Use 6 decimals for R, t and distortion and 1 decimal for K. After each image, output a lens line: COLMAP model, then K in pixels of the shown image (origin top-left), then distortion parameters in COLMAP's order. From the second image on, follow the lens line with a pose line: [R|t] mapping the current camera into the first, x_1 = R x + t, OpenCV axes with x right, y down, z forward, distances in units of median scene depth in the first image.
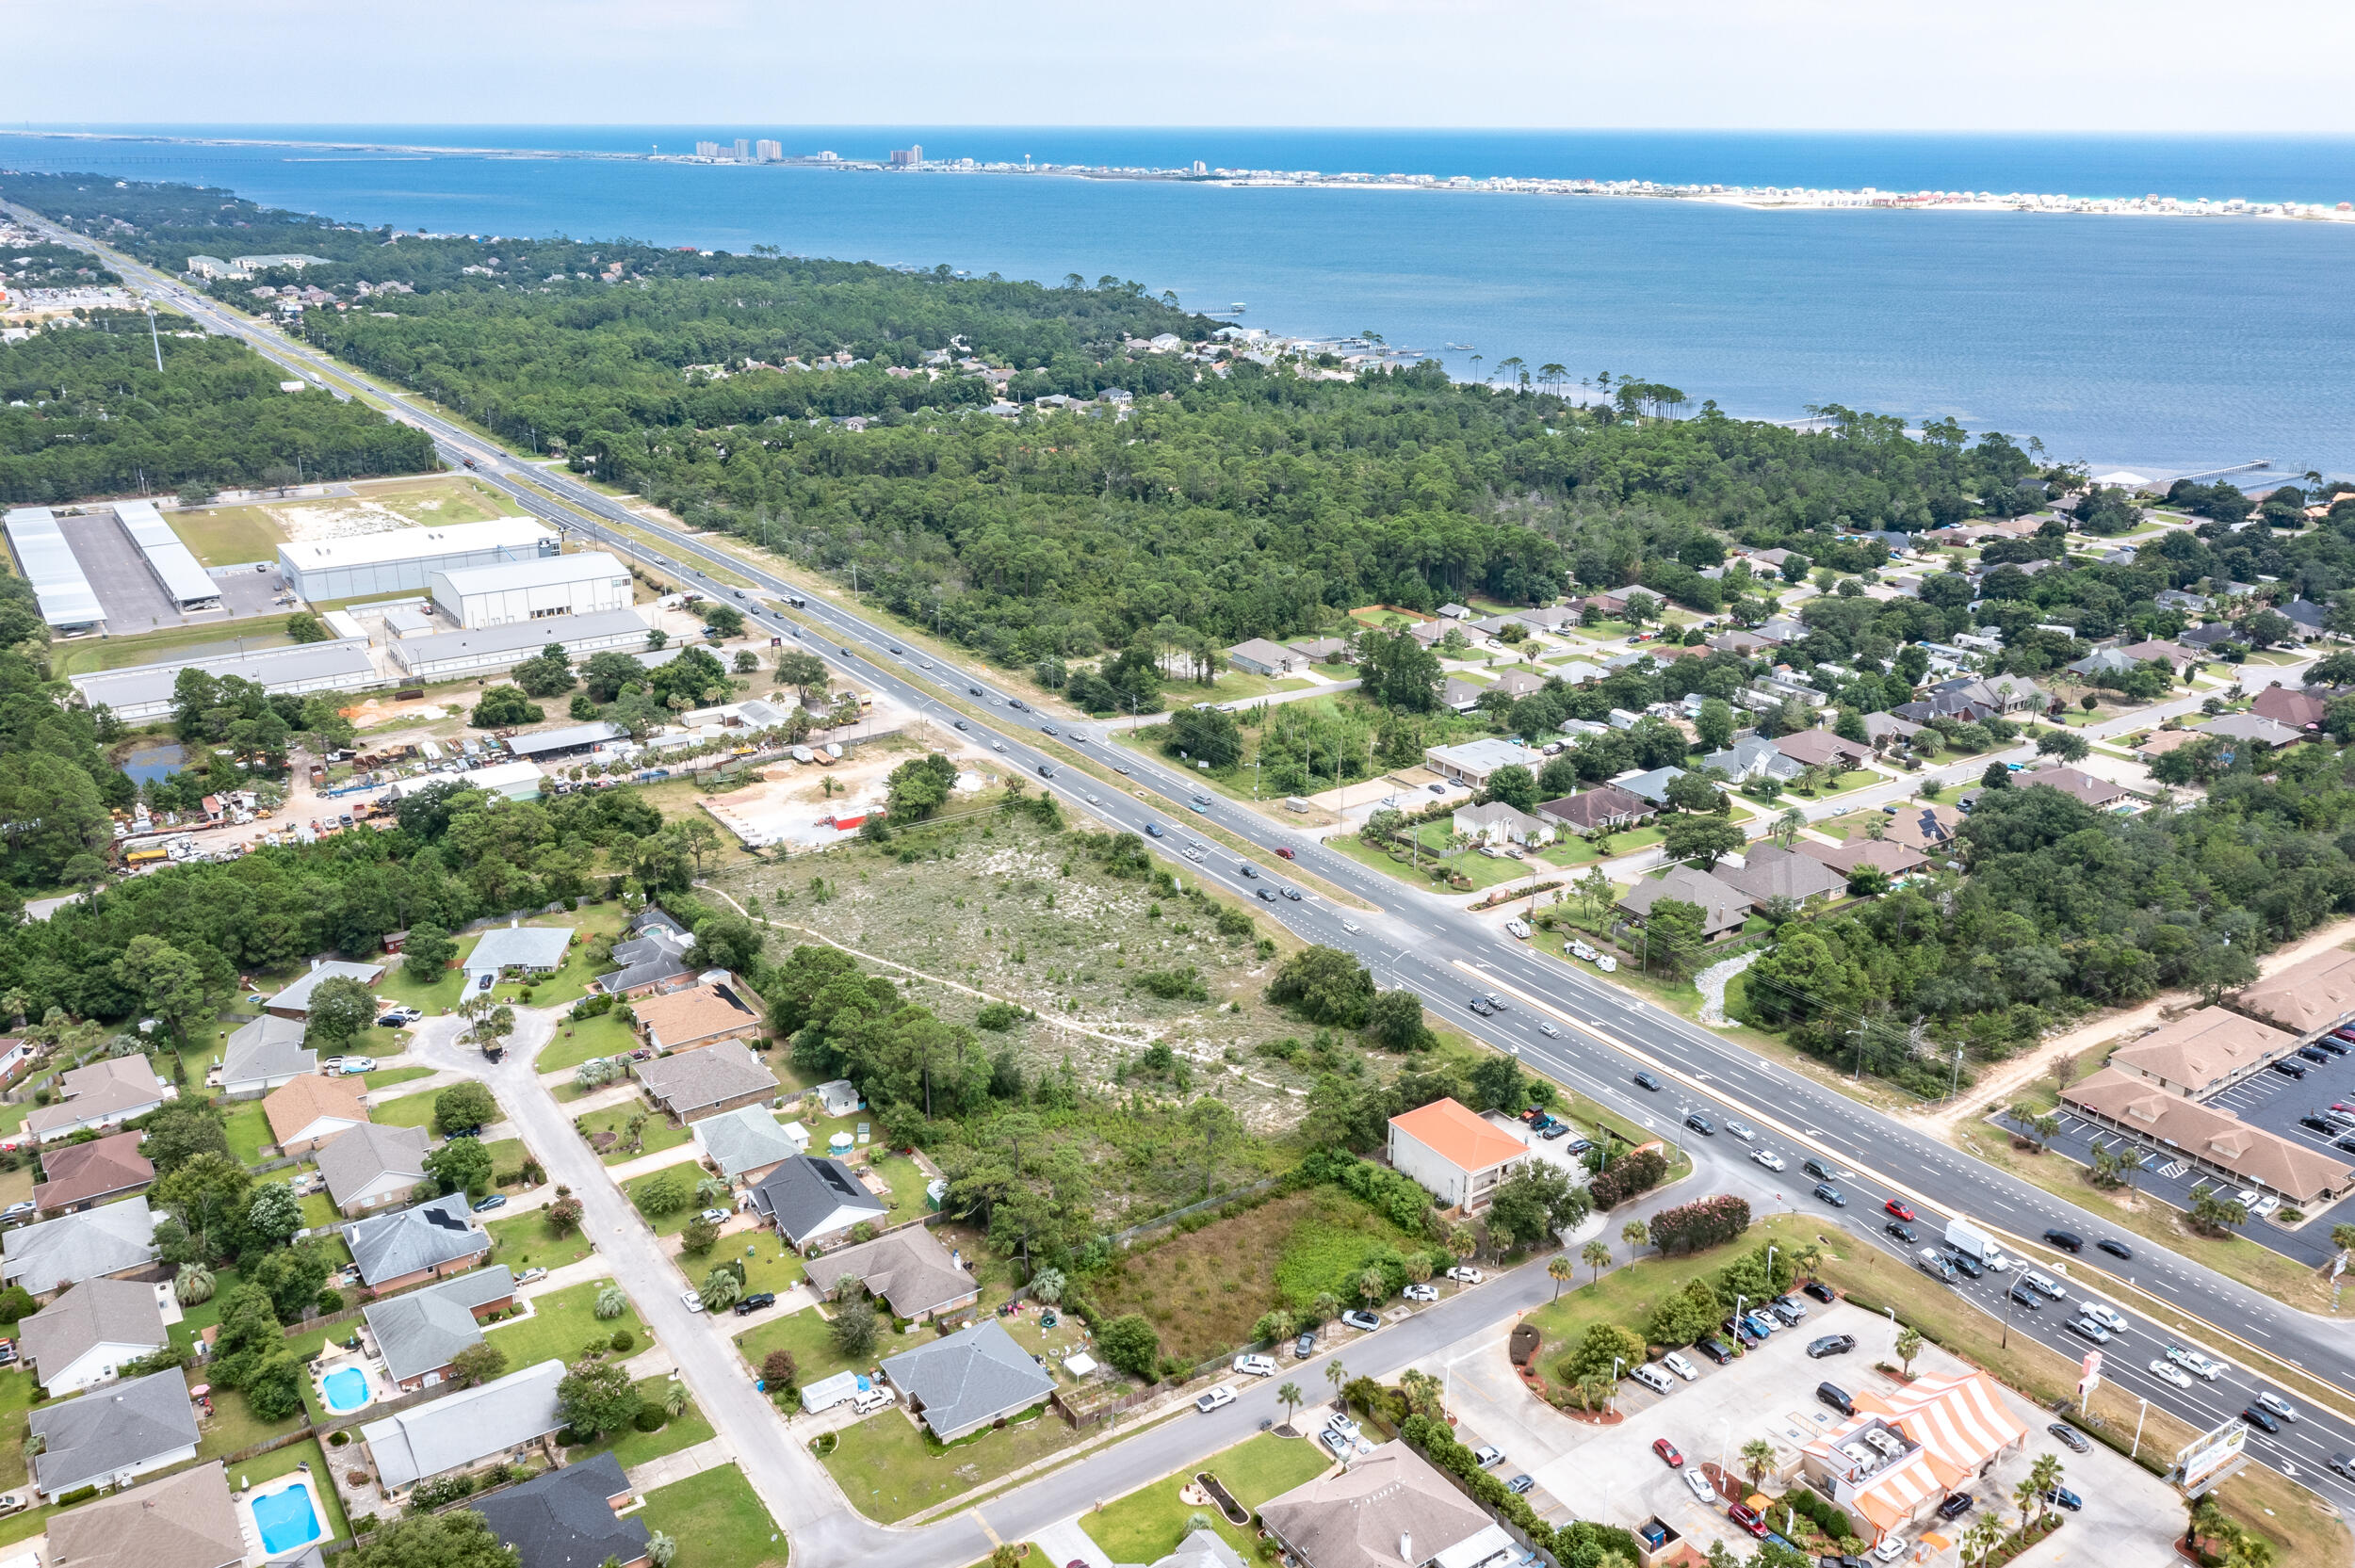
lens RADIAL K [[1854.9, 0, 1177.5], [0, 1854.9, 784.0], [0, 0, 1]] dist [-0.002010, 0.002332]
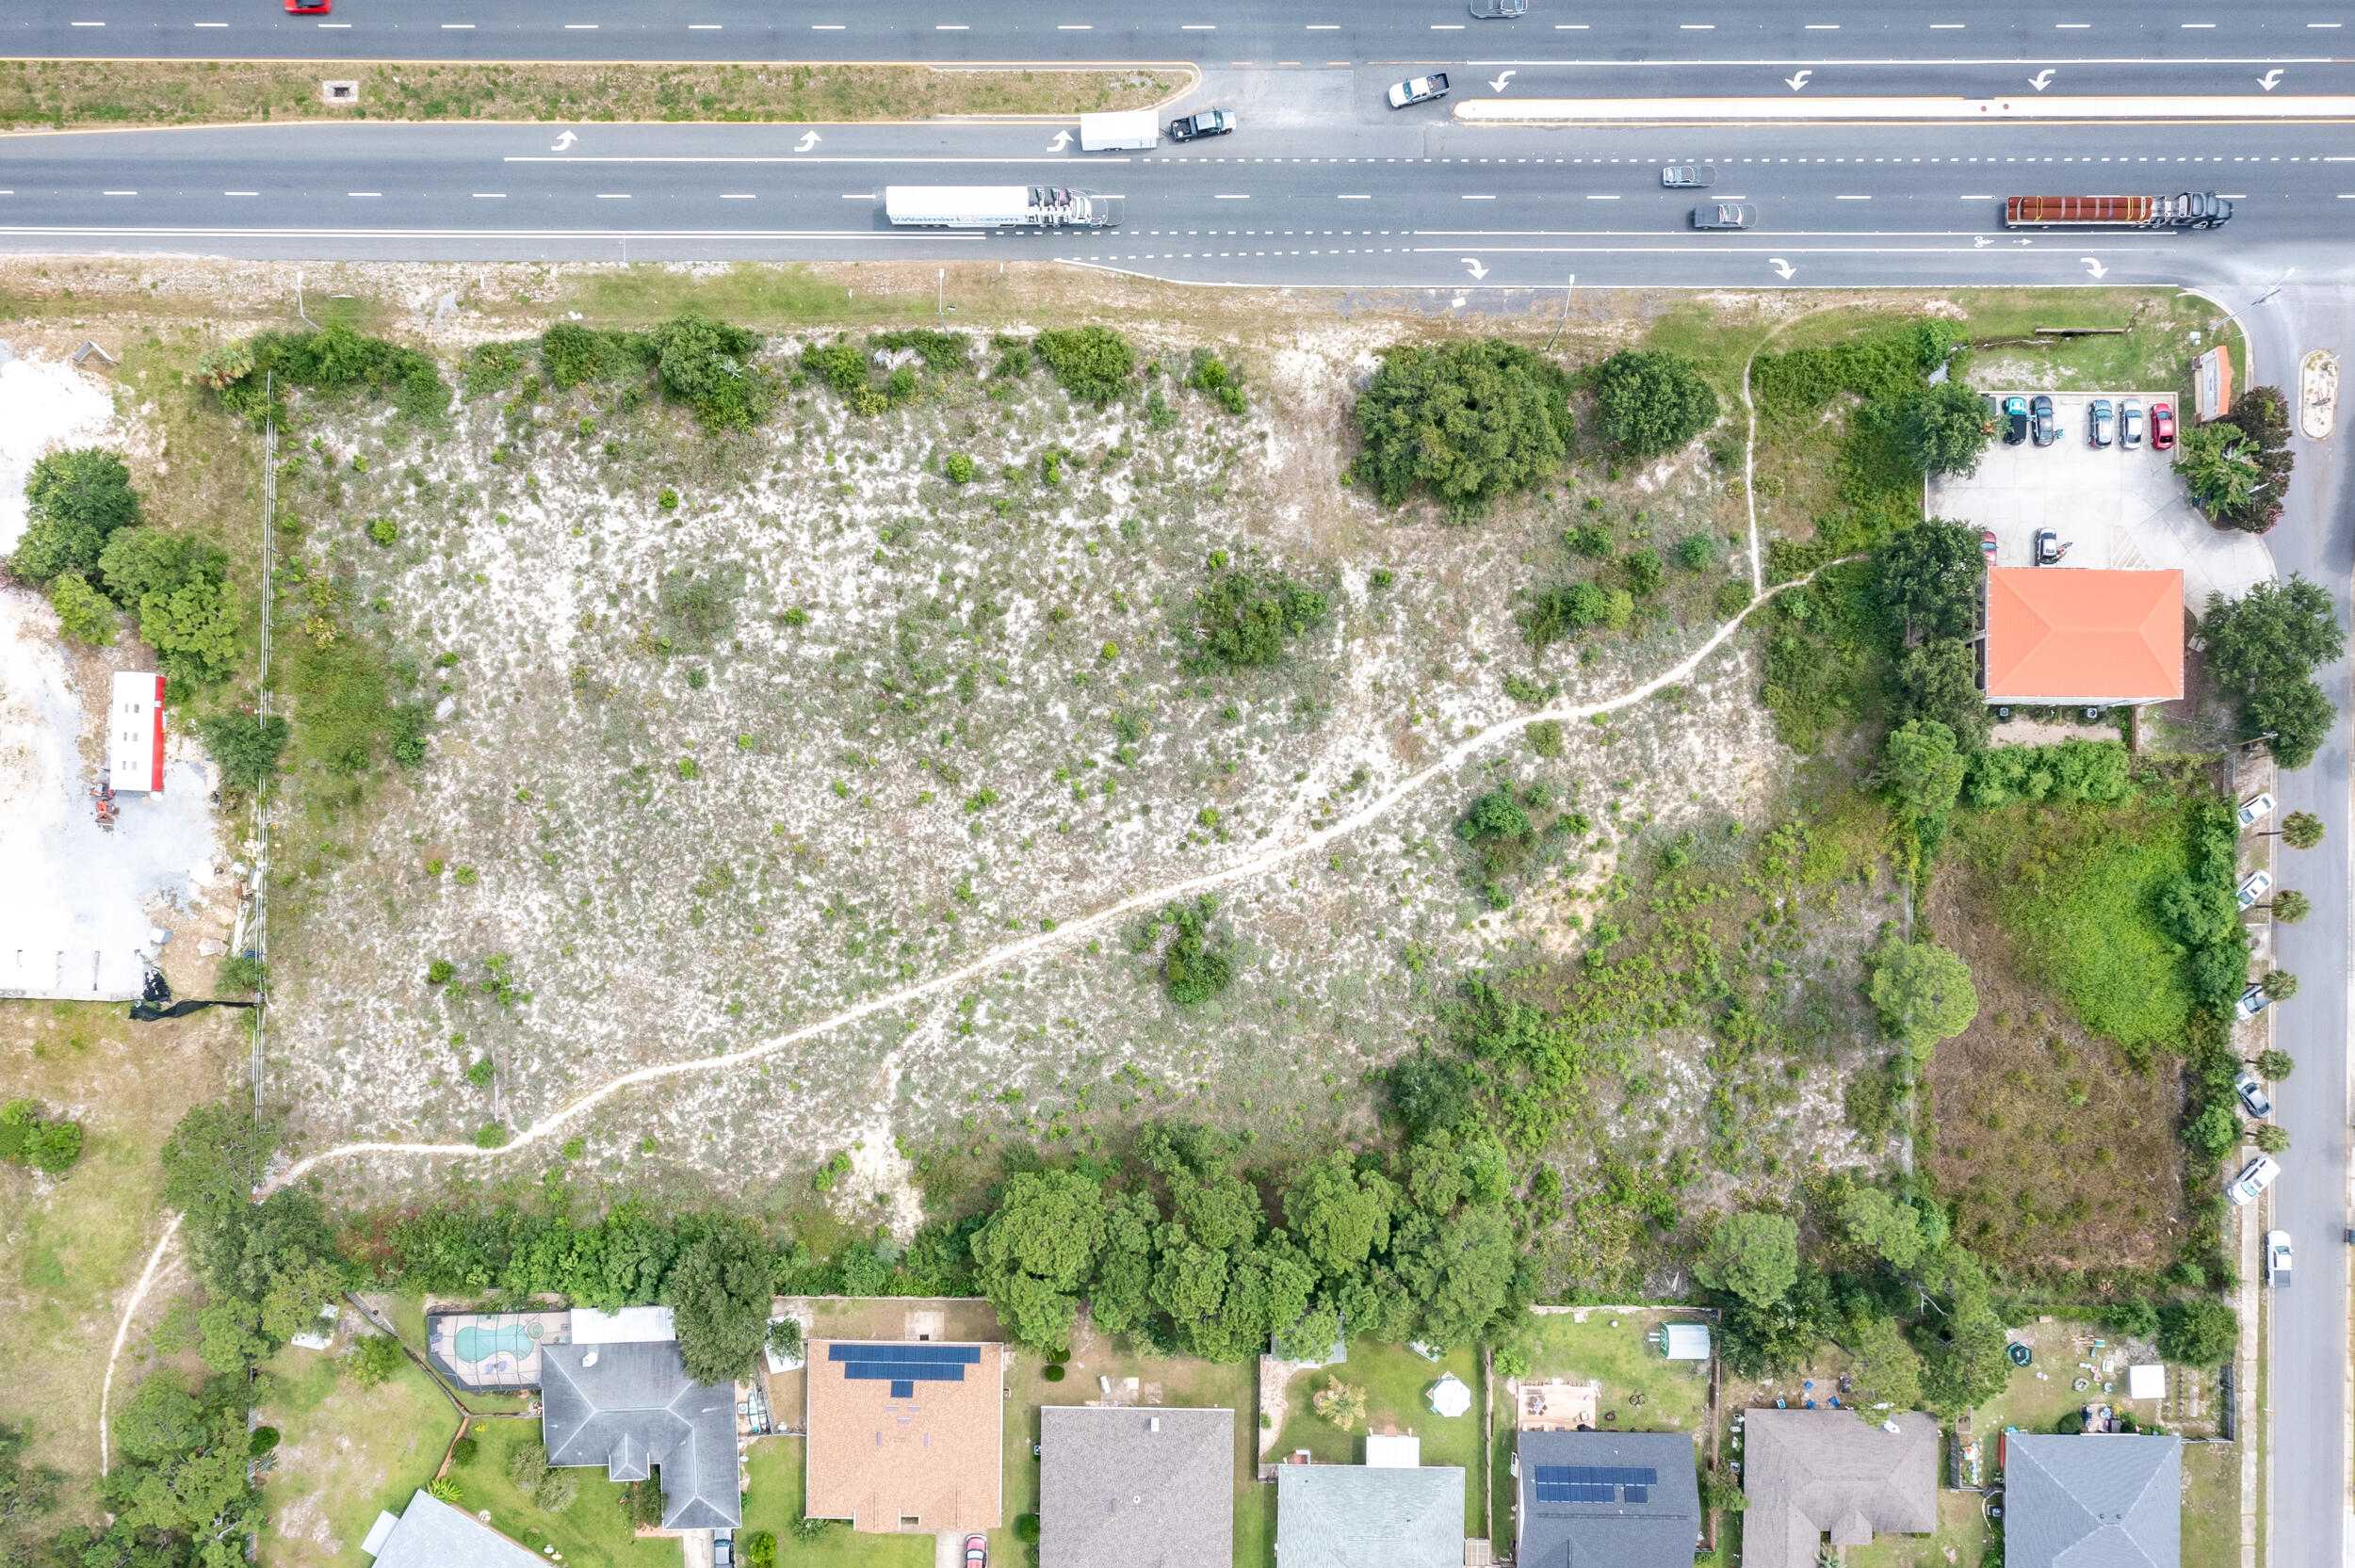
lens RADIAL K [[1854.9, 0, 1177.5], [0, 1854.9, 784.0], [0, 0, 1]] dist [-0.002010, 0.002332]
pose [[0.569179, -0.822172, -0.008301, -0.035153], [0.288696, 0.190388, 0.938300, -0.286341], [-0.769864, -0.536457, 0.345723, 0.592897]]
